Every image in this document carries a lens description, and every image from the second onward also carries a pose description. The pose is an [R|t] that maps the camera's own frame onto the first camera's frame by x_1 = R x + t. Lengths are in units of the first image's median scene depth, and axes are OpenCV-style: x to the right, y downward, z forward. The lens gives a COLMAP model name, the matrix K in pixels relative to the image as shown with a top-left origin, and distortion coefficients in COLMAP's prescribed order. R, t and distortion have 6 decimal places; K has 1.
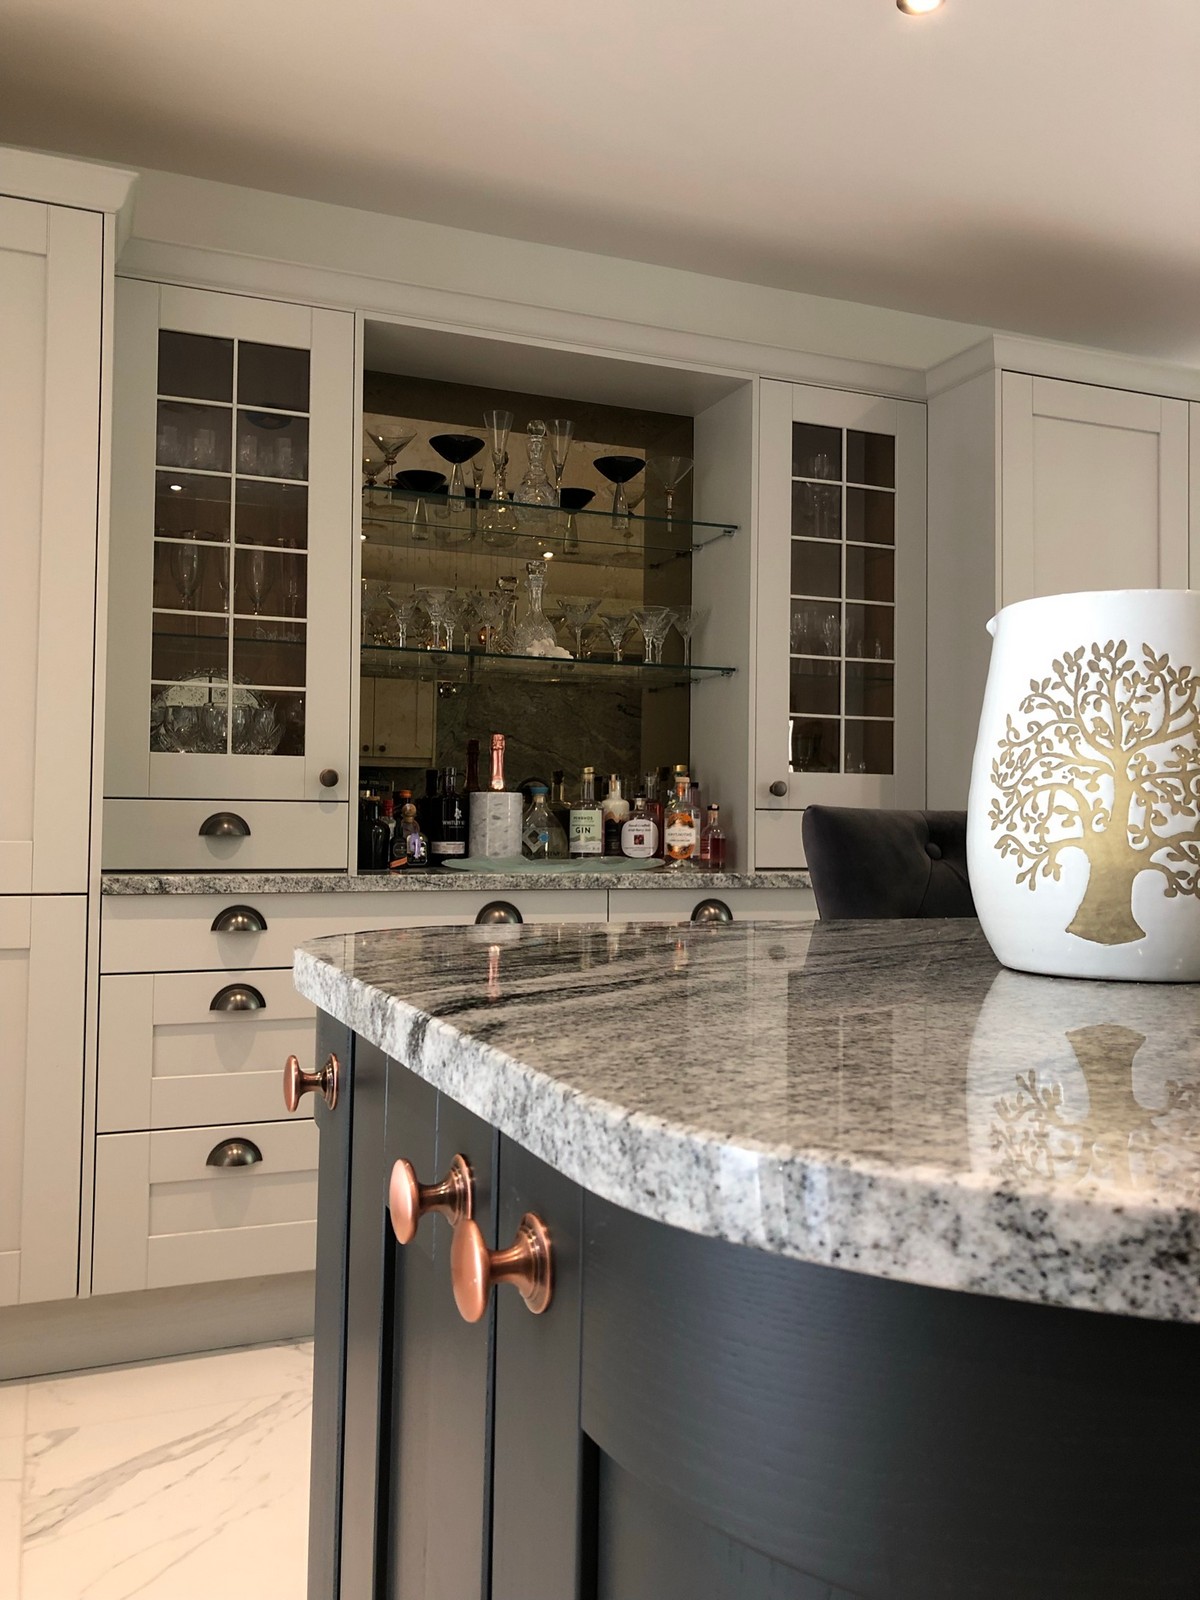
lens RADIAL K [[1320.6, 0, 592.1], [0, 1320.6, 782.5], [0, 0, 1]] dist [0.008043, 0.009620]
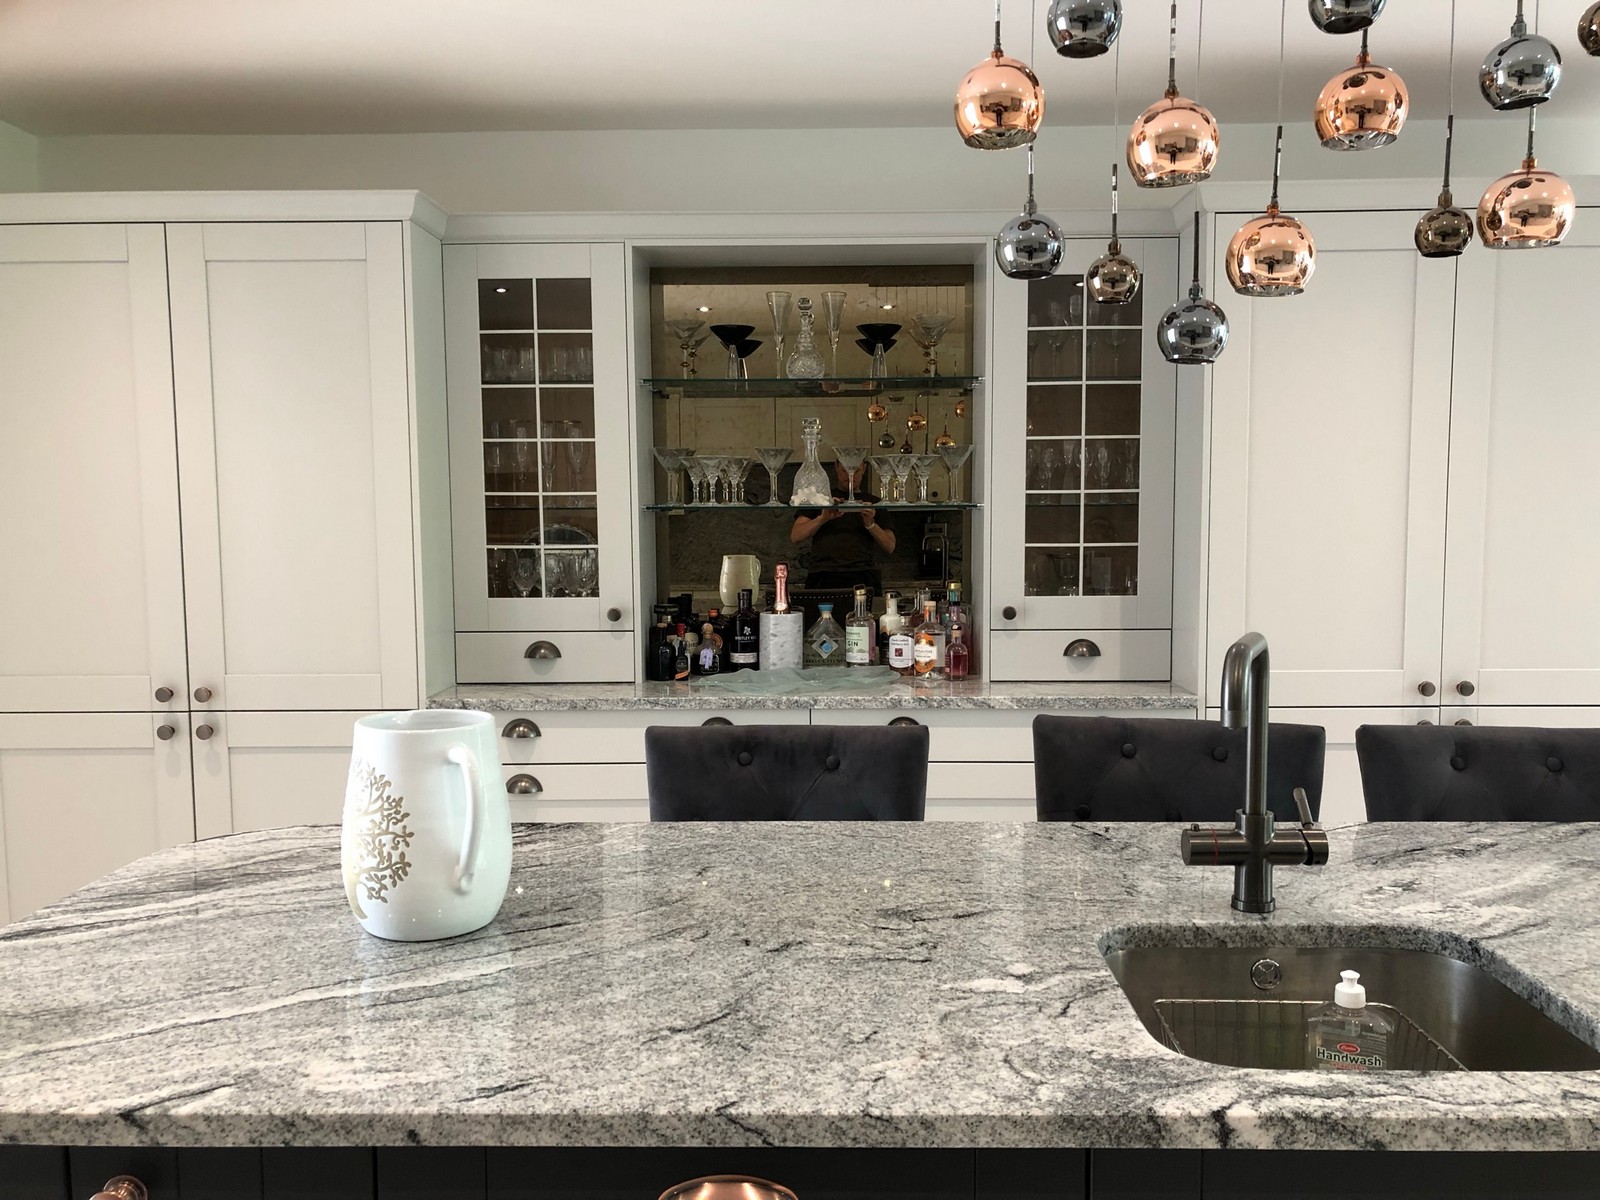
lens RADIAL K [[1315.1, 0, 805.3], [0, 1315.1, 629.0], [0, 0, 1]] dist [0.005860, -0.003176]
pose [[0.918471, 0.021293, -0.394914, 0.432915], [0.029042, 0.992222, 0.121045, -0.125052], [0.394420, -0.122646, 0.910709, -0.100763]]
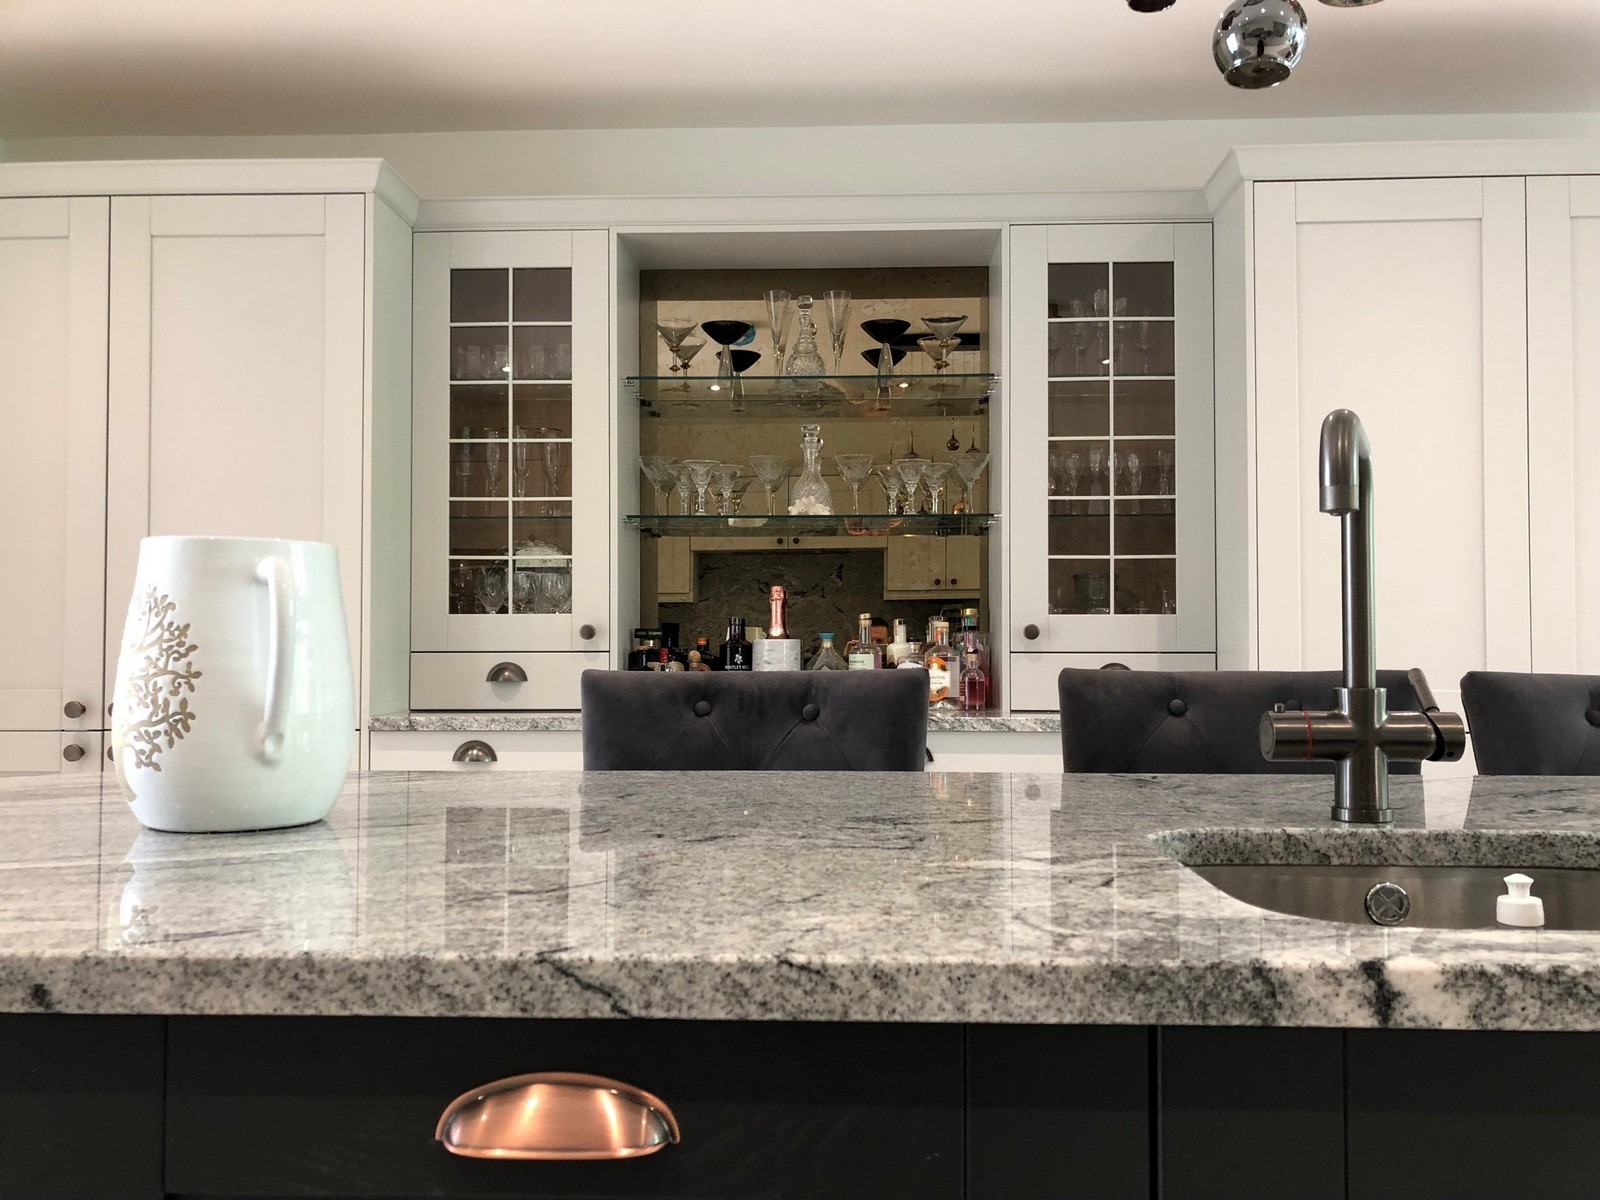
lens RADIAL K [[1320.6, 0, 805.4], [0, 1320.6, 611.7], [0, 0, 1]] dist [0.008043, 0.009620]
pose [[0.910853, -0.021242, -0.412185, 0.405286], [0.023038, 0.999734, -0.000612, -0.014111], [0.412088, -0.008938, 0.911100, 0.013041]]
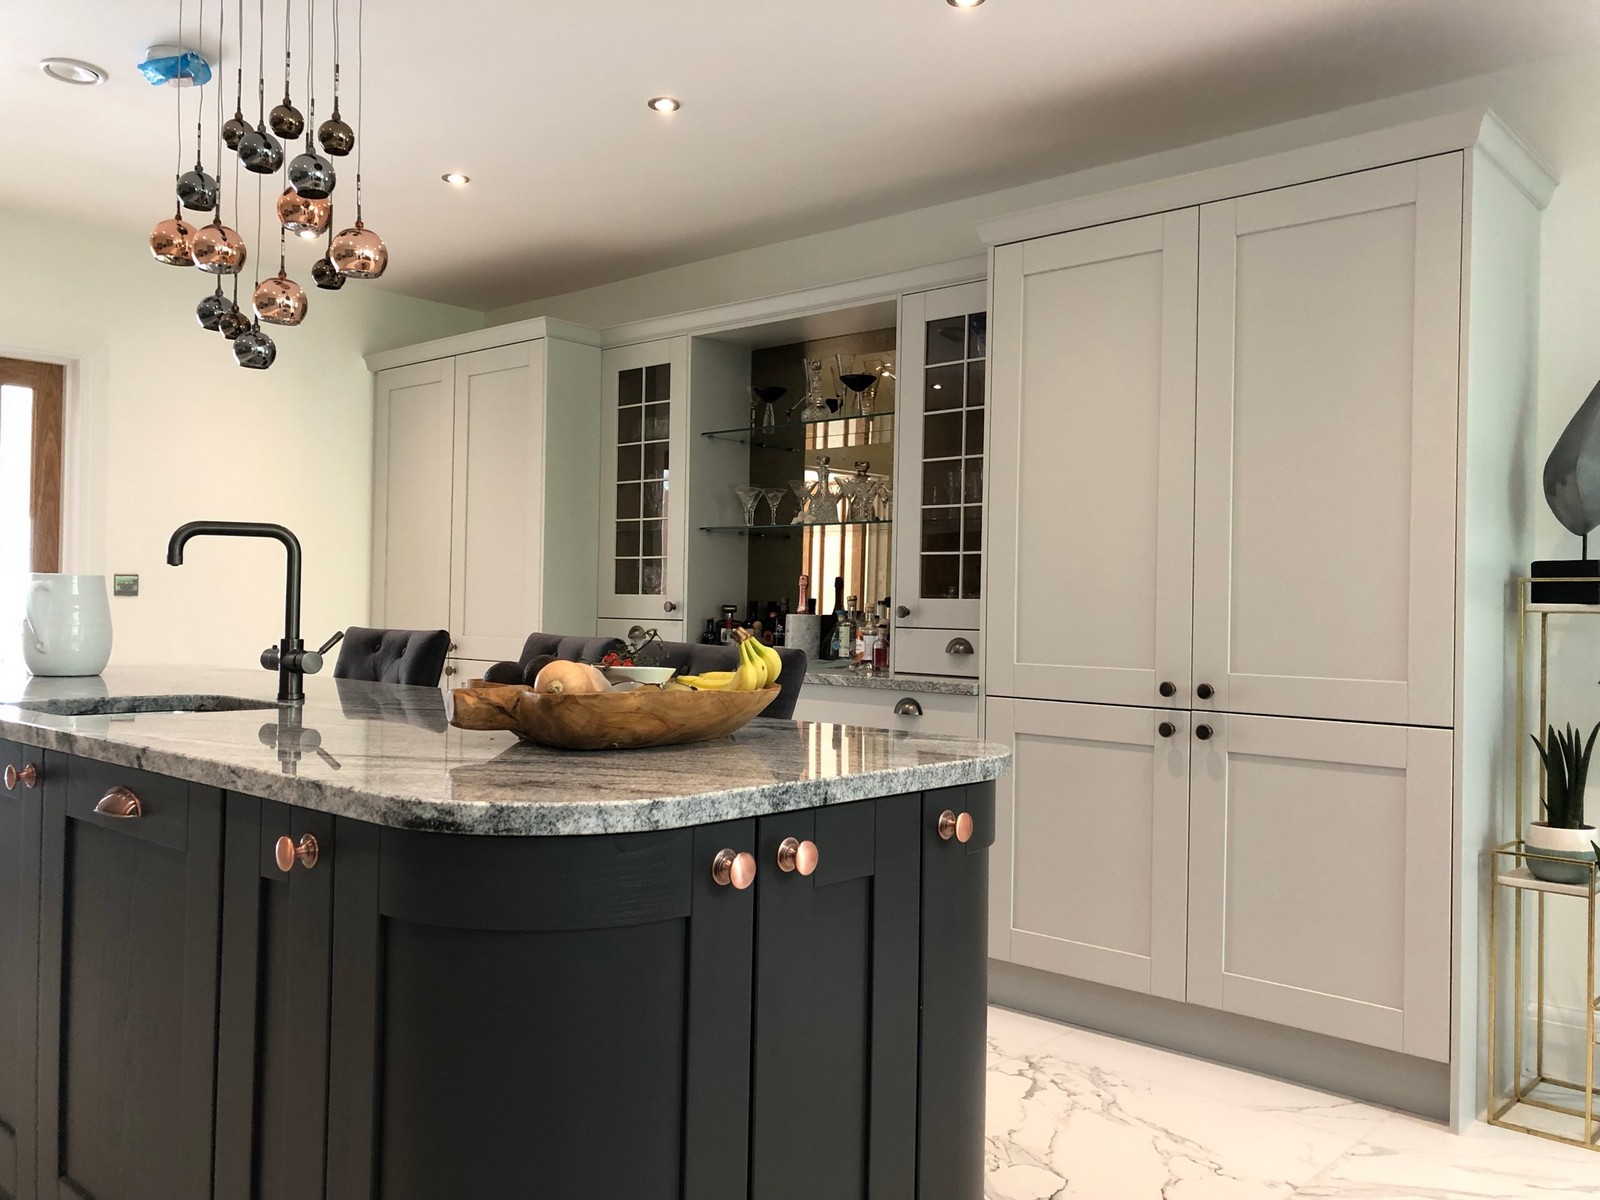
lens RADIAL K [[1310.4, 0, 800.0], [0, 1310.4, 600.0], [0, 0, 1]] dist [0.050055, -0.072031]
pose [[0.431323, -0.012077, -0.902117, 1.279501], [0.005413, 0.999927, -0.010798, 0.006707], [0.902181, -0.000226, 0.431357, 0.360936]]
